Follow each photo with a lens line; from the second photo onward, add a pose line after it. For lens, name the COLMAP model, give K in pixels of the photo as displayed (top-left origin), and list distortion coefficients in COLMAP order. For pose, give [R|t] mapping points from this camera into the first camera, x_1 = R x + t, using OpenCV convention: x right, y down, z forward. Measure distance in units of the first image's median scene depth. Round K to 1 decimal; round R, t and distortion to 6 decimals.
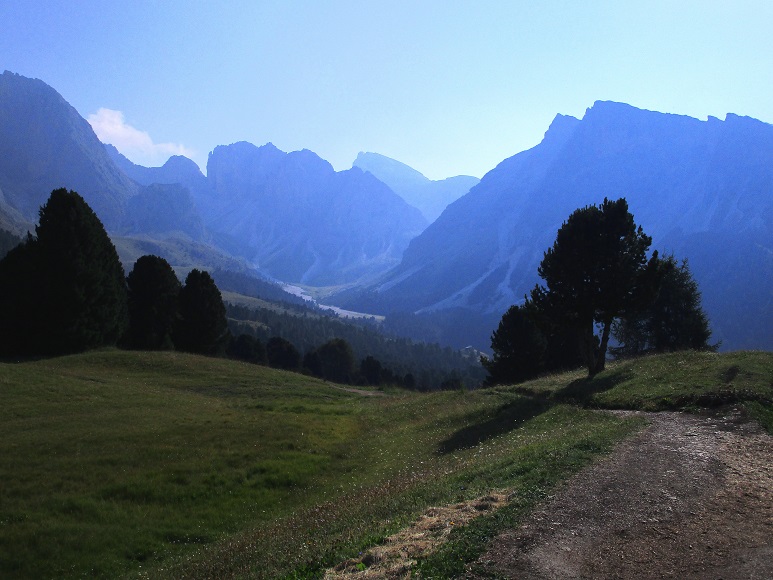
lens RADIAL K [[802.7, 0, 386.5], [0, 802.7, 290.0], [0, 0, 1]] dist [-0.064101, 0.008800]
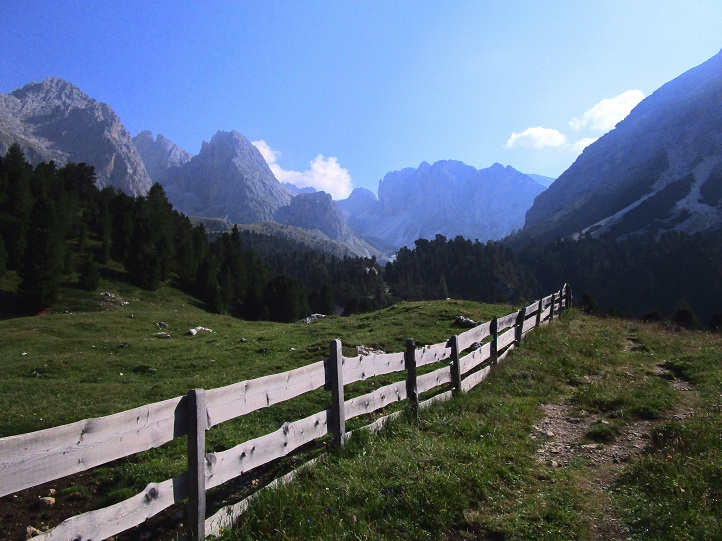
lens RADIAL K [[510.6, 0, 361.0], [0, 510.6, 270.5], [0, 0, 1]] dist [-0.027558, -0.000130]
pose [[0.922152, -0.065049, -0.381318, 0.048246], [0.034993, 0.995746, -0.085241, 0.037517], [0.385241, 0.065262, 0.920505, 0.409932]]
